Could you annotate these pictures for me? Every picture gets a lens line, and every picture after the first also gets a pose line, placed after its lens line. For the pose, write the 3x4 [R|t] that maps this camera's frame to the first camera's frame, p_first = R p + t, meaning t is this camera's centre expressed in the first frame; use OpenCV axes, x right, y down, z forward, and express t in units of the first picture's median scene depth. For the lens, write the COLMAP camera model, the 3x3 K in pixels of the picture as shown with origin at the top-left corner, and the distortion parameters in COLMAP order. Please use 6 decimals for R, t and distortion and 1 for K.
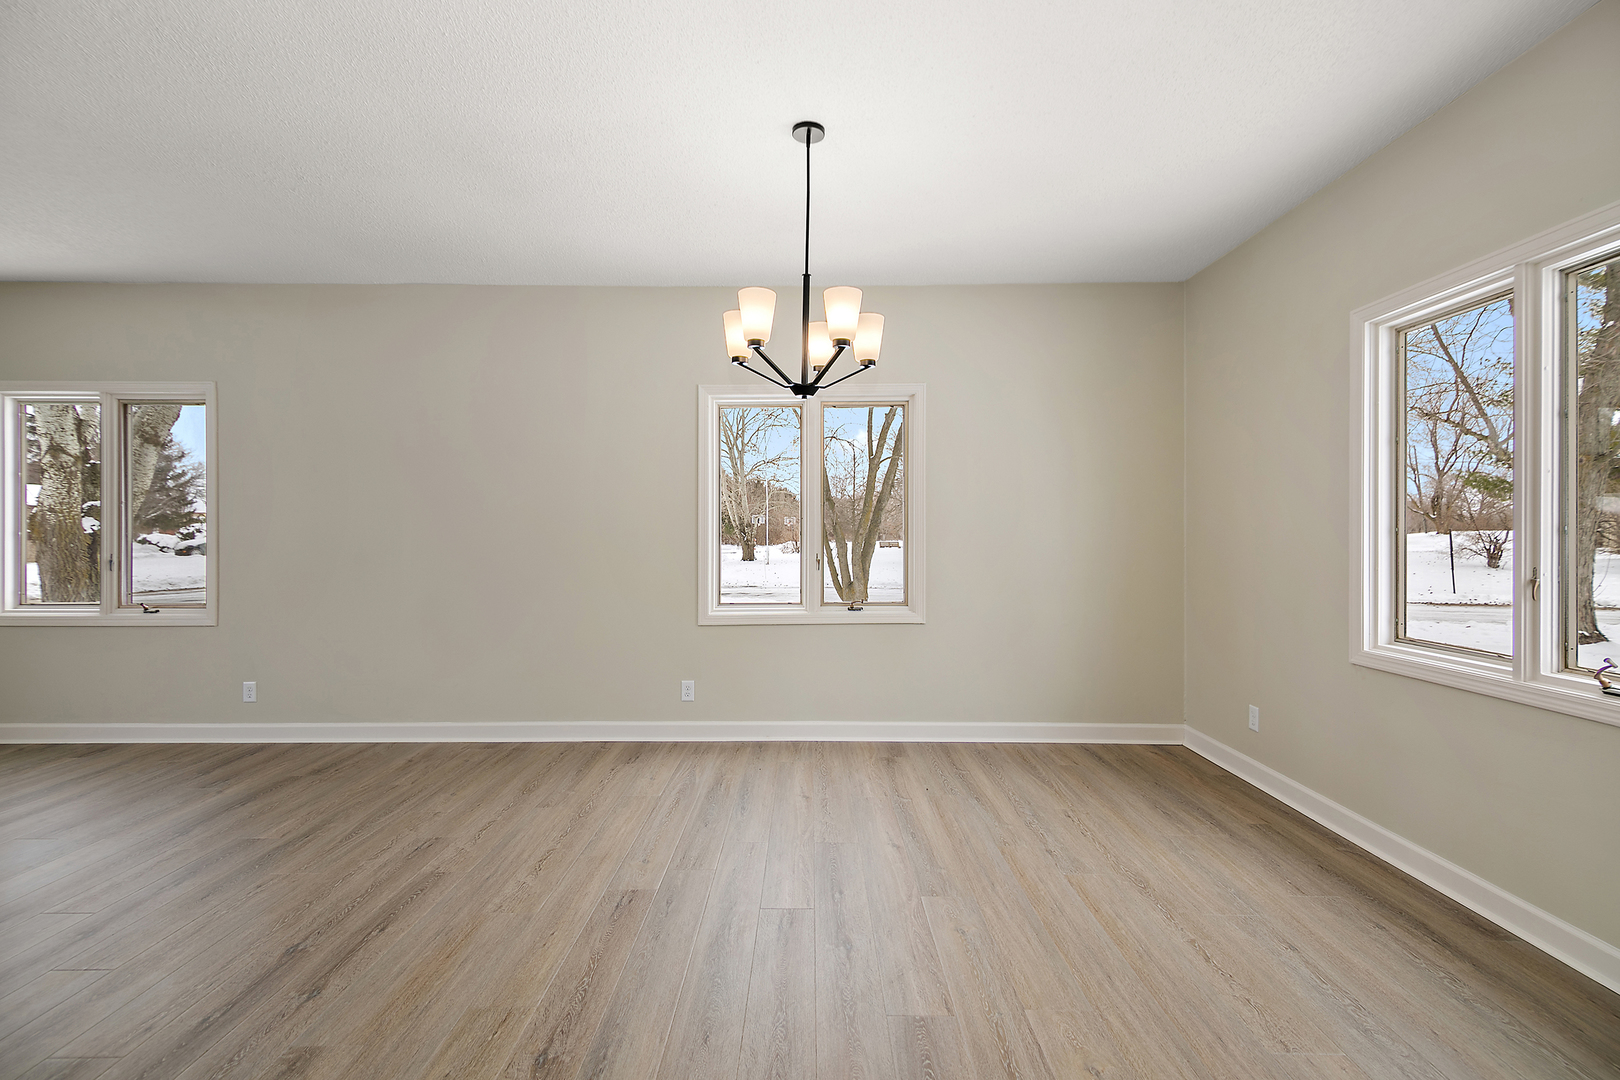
lens RADIAL K [[737.0, 0, 806.7], [0, 737.0, 533.7], [0, 0, 1]] dist [0.000772, 0.000011]
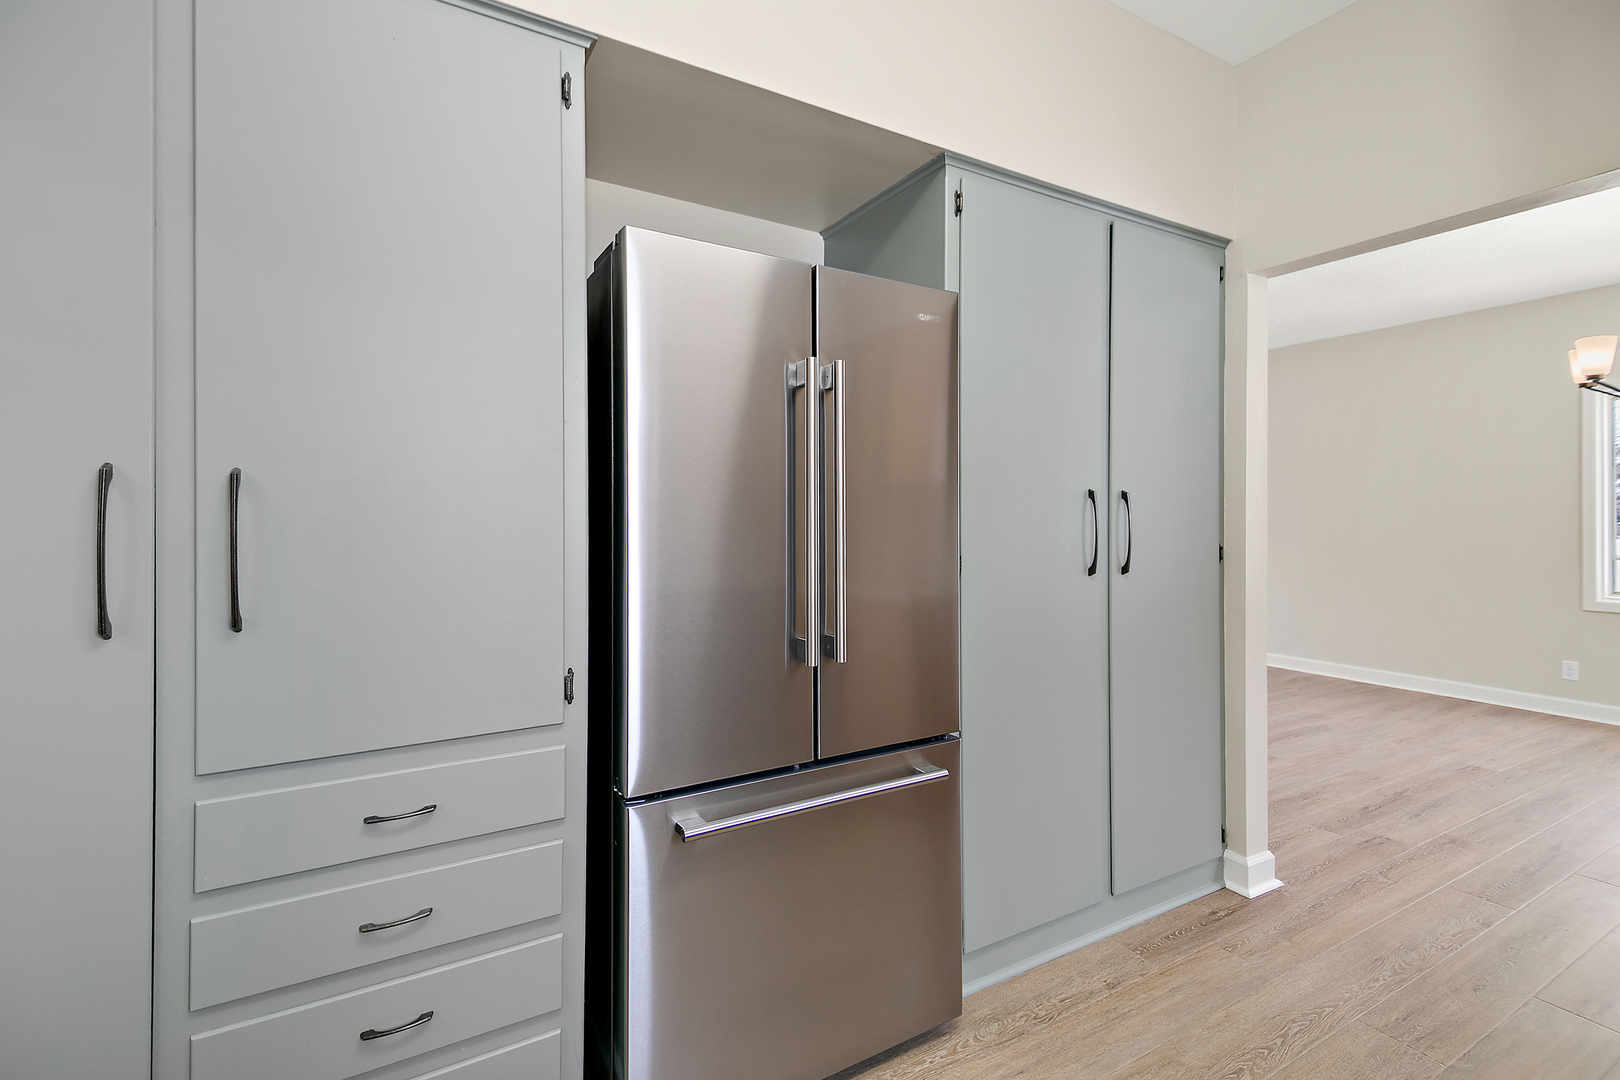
lens RADIAL K [[737.0, 0, 805.2], [0, 737.0, 527.5], [0, 0, 1]] dist [0.000772, 0.000011]
pose [[0.511818, 0.006360, -0.859070, 0.217091], [-0.005107, 0.999977, 0.004361, 0.007455], [0.859079, 0.002155, 0.511839, -0.578105]]
